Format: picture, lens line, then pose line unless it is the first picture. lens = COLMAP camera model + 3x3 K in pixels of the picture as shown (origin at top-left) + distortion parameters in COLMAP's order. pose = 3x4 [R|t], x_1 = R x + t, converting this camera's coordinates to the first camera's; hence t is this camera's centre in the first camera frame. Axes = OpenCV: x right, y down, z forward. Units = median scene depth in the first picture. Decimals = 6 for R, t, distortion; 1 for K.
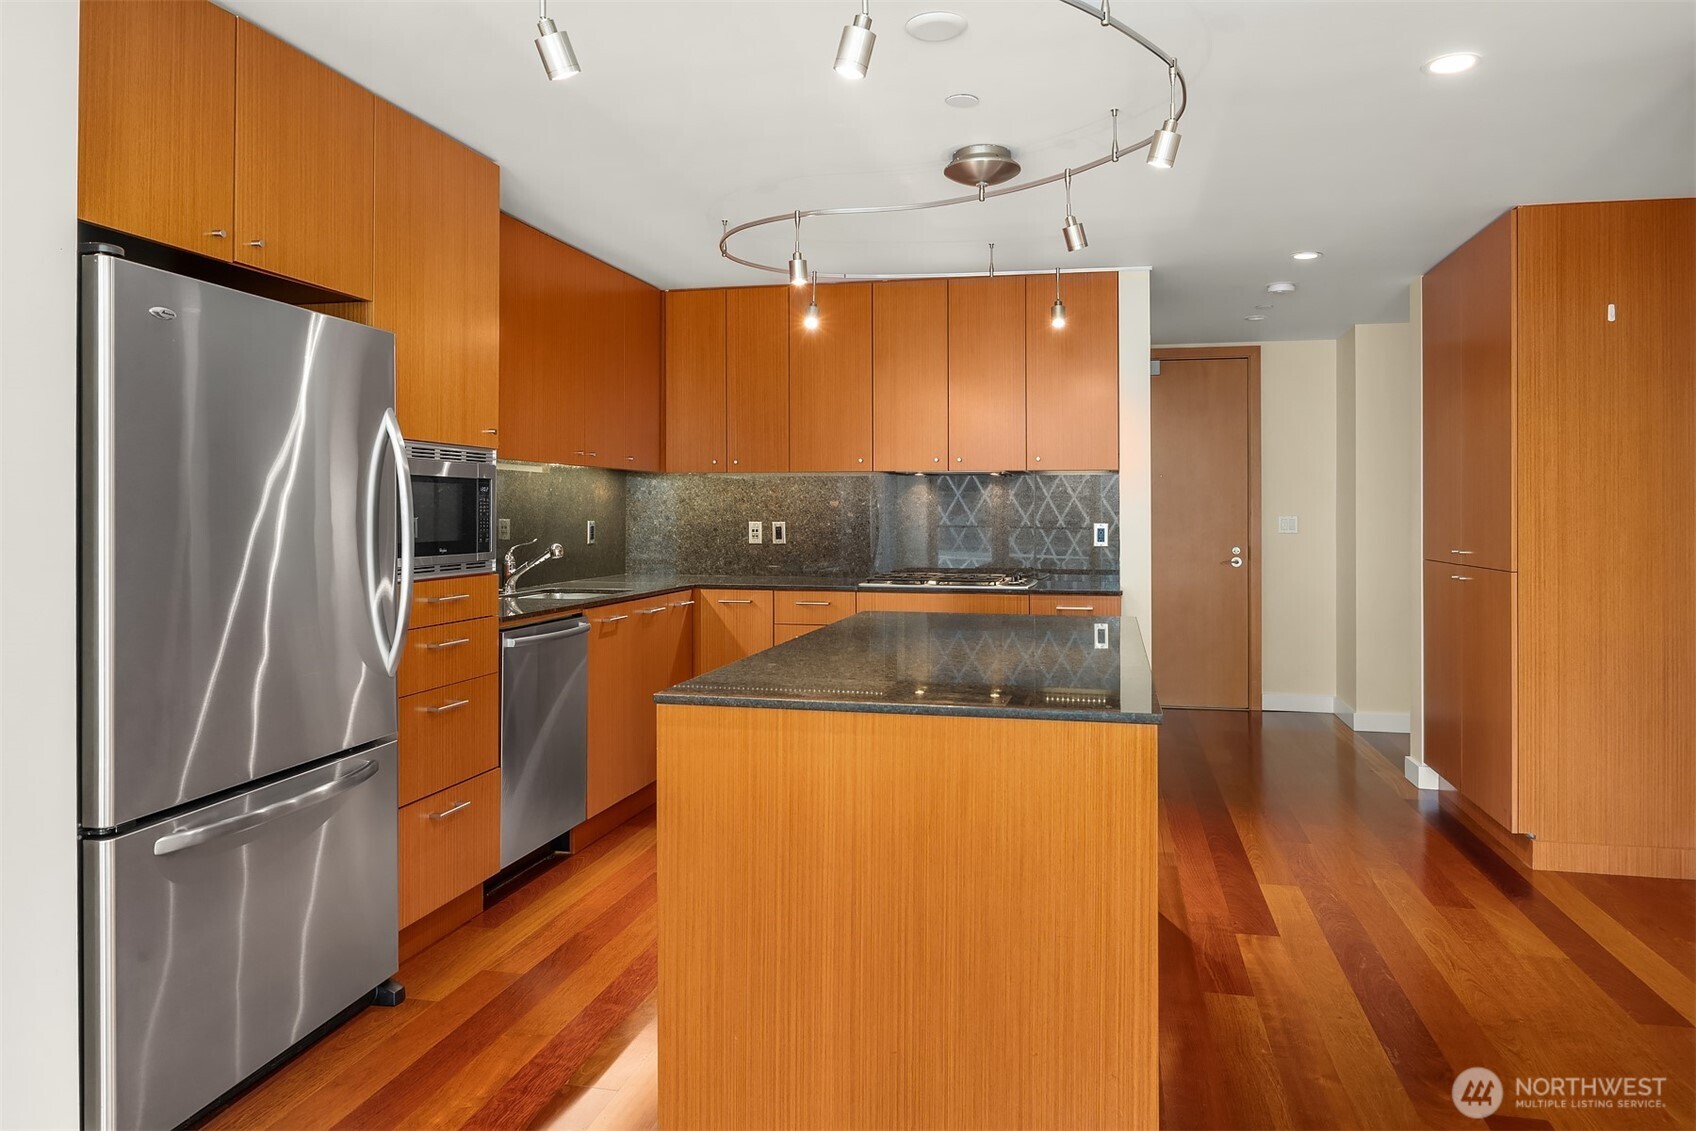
lens RADIAL K [[1118.5, 0, 888.1], [0, 1118.5, 505.6], [0, 0, 1]] dist [0.039524, 0.000524]
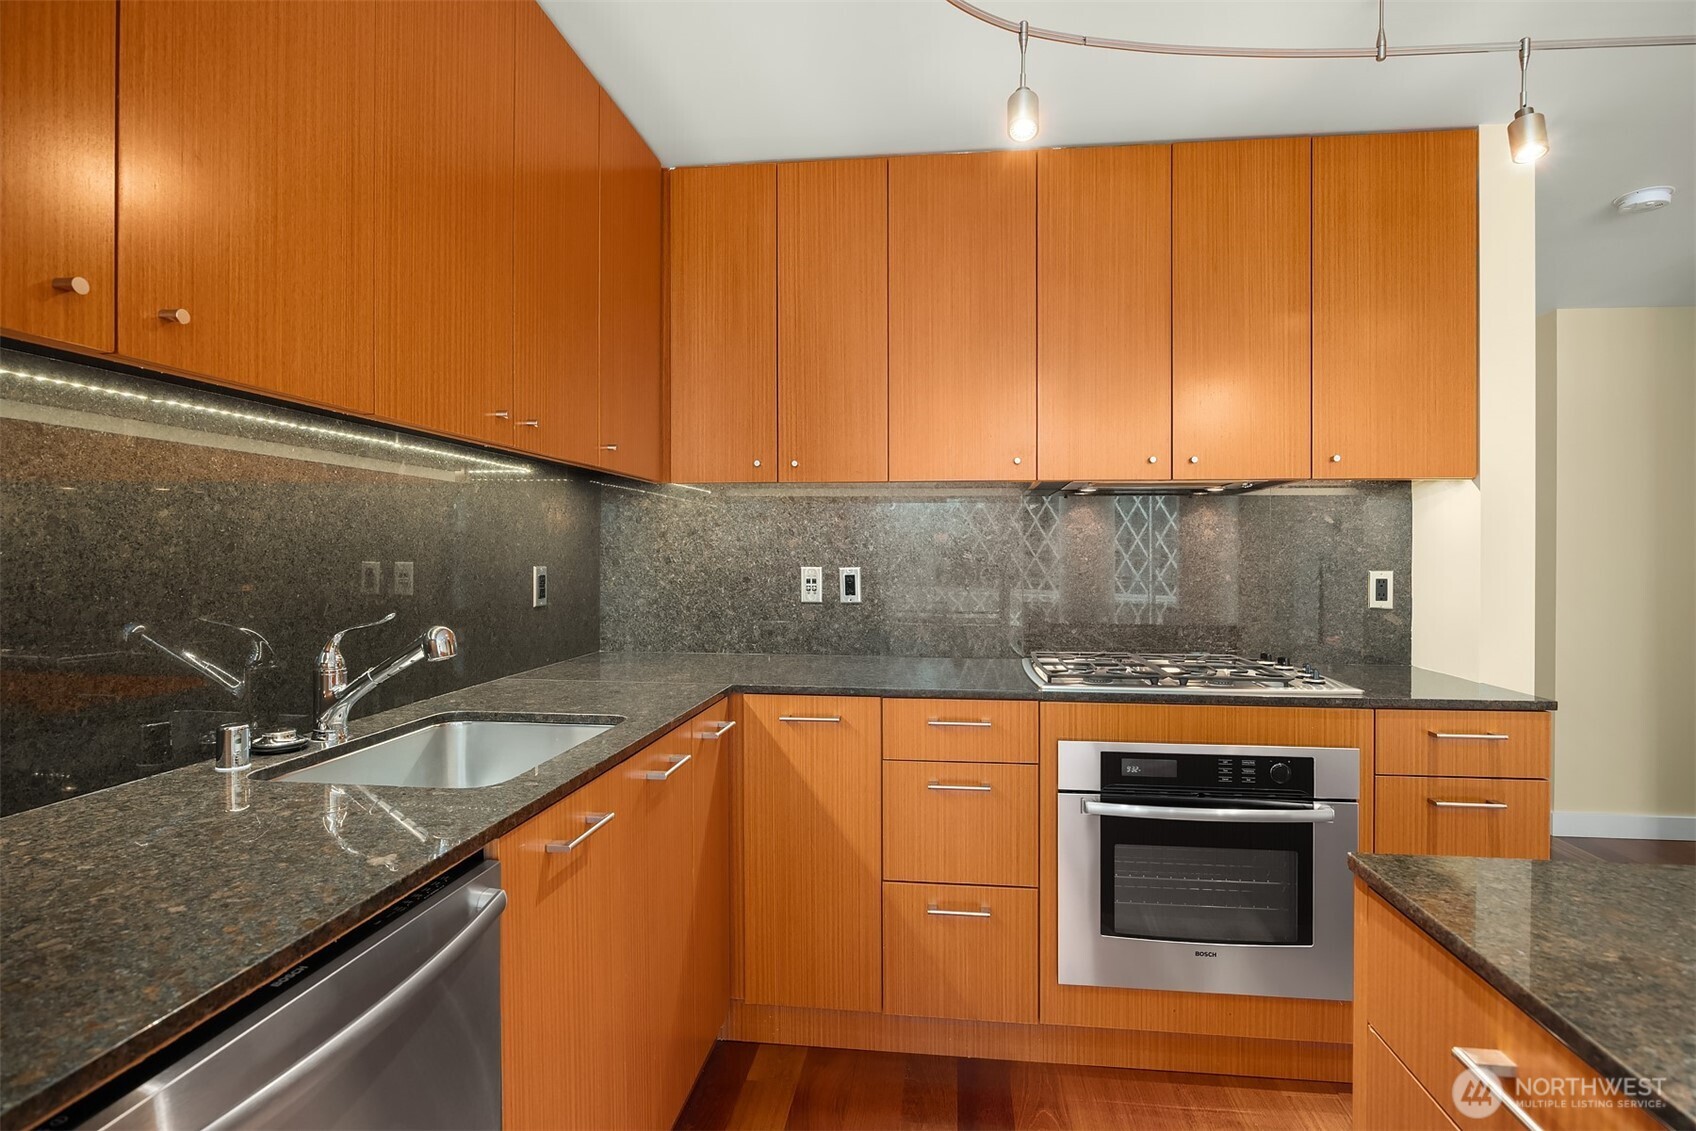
lens RADIAL K [[829.7, 0, 838.8], [0, 829.7, 553.3], [0, 0, 1]] dist [0.000480, 0.000183]
pose [[0.998088, 0.002123, 0.061767, -0.136815], [-0.002679, 0.999957, 0.008919, 0.002894], [-0.061746, -0.009068, 0.998051, 0.562041]]
